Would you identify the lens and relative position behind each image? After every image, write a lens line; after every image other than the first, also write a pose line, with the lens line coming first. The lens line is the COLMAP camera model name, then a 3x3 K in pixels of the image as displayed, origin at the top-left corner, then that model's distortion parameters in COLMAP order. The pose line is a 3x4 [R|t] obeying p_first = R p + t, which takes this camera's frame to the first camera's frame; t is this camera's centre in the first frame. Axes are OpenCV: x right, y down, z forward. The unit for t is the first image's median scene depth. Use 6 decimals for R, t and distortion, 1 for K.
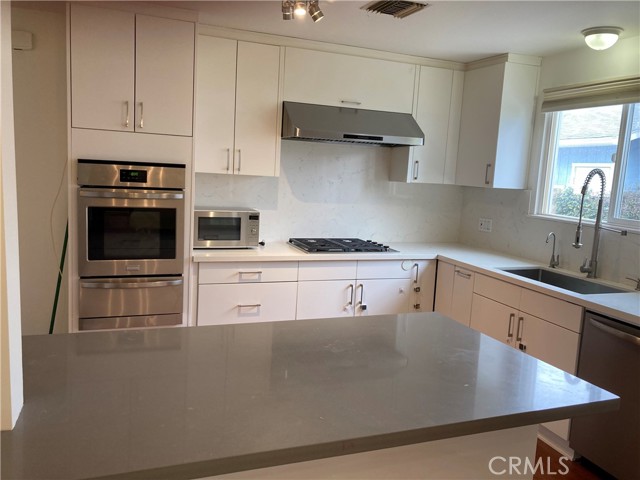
lens RADIAL K [[513.8, 0, 353.9], [0, 513.8, 240.1], [0, 0, 1]] dist [0.002955, 0.006454]
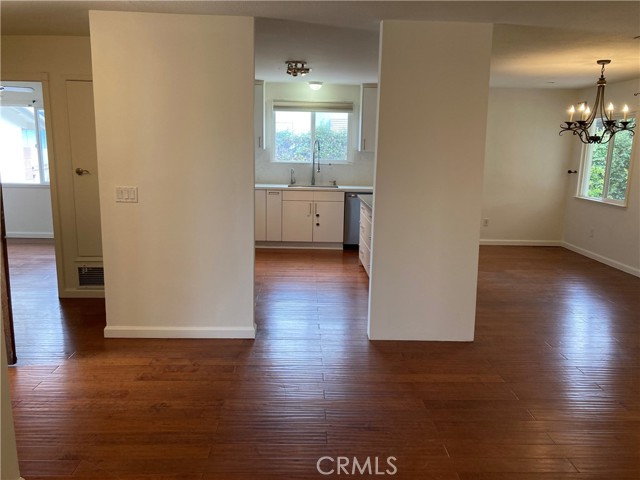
lens RADIAL K [[513.8, 0, 323.7], [0, 513.8, 240.8], [0, 0, 1]] dist [0.002955, 0.006454]
pose [[0.329211, -0.218618, 0.918600, -1.820779], [0.119364, 0.974660, 0.189182, -0.124113], [-0.936682, 0.047367, 0.346964, 0.138489]]
